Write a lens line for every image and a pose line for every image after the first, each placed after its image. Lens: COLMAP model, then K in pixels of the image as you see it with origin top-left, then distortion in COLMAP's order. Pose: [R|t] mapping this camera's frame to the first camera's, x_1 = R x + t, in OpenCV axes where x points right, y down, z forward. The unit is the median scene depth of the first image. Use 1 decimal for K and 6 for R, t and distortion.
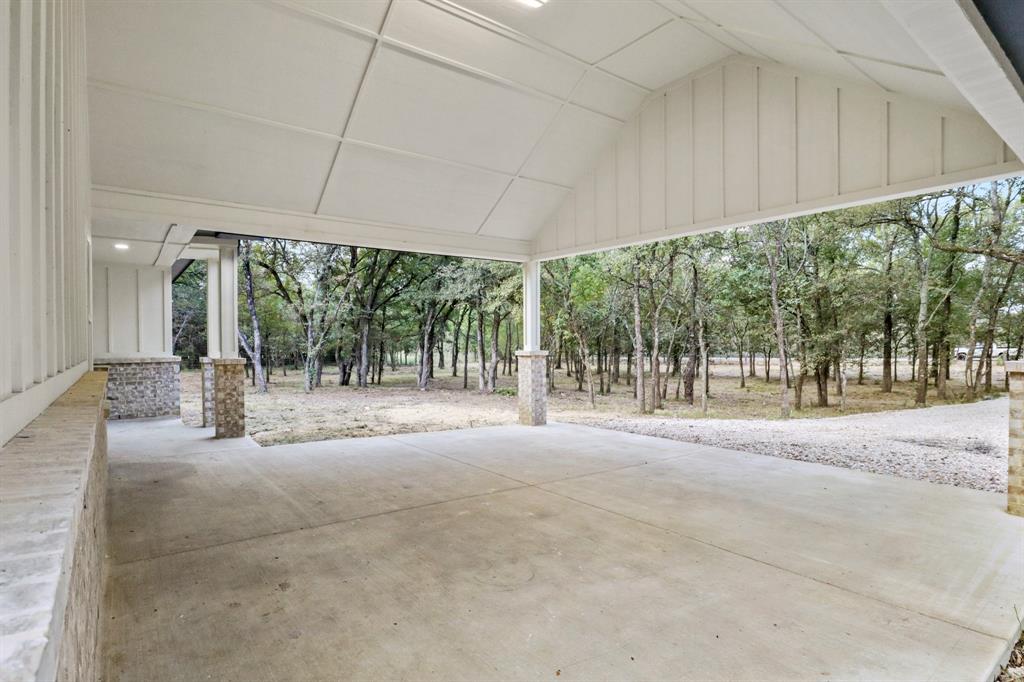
lens RADIAL K [[523.3, 0, 513.0], [0, 523.3, 351.1], [0, 0, 1]] dist [-0.048005, 0.016336]
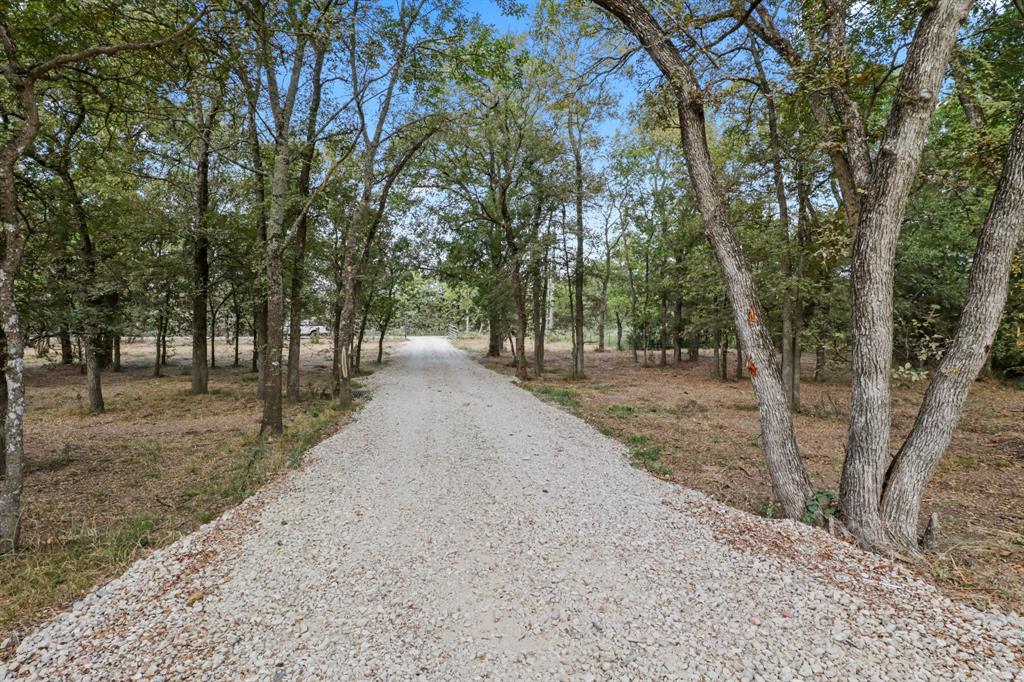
lens RADIAL K [[523.3, 0, 513.0], [0, 523.3, 351.1], [0, 0, 1]] dist [-0.048005, 0.016336]
pose [[0.388357, -0.024937, 0.921171, 0.268945], [-0.009309, 0.999477, 0.030981, 0.012656], [-0.921462, -0.020607, 0.387922, 0.364338]]
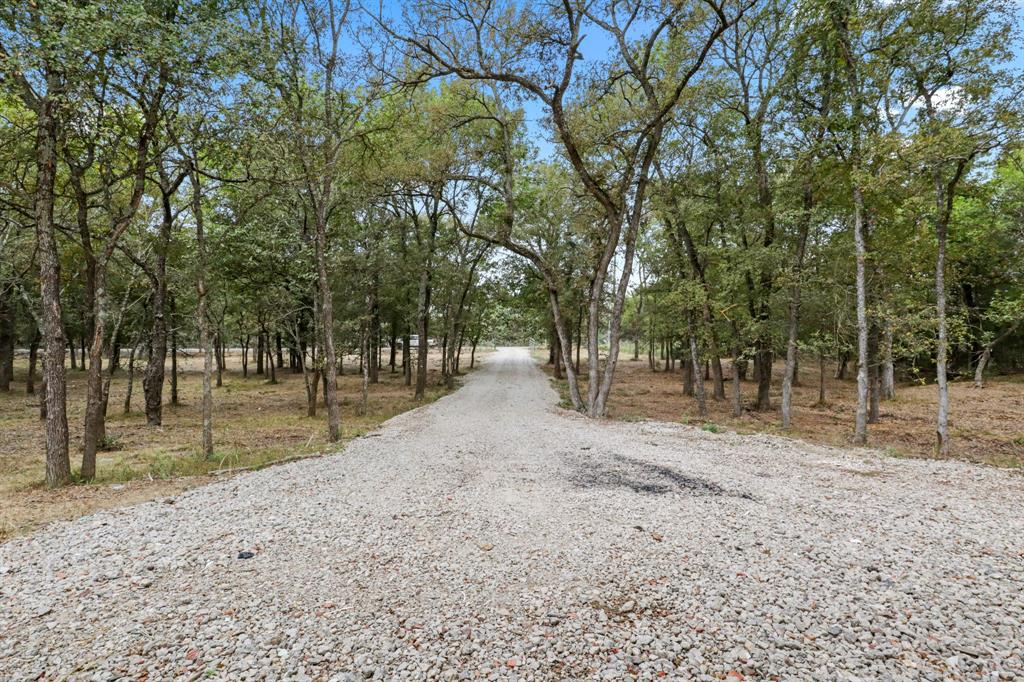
lens RADIAL K [[504.9, 0, 514.8], [0, 504.9, 336.3], [0, 0, 1]] dist [-0.043374, 0.013368]
pose [[0.545189, 0.012204, 0.838225, 0.041050], [-0.004050, 0.999921, -0.011925, 0.000036], [-0.838304, 0.003107, 0.545195, 0.174123]]
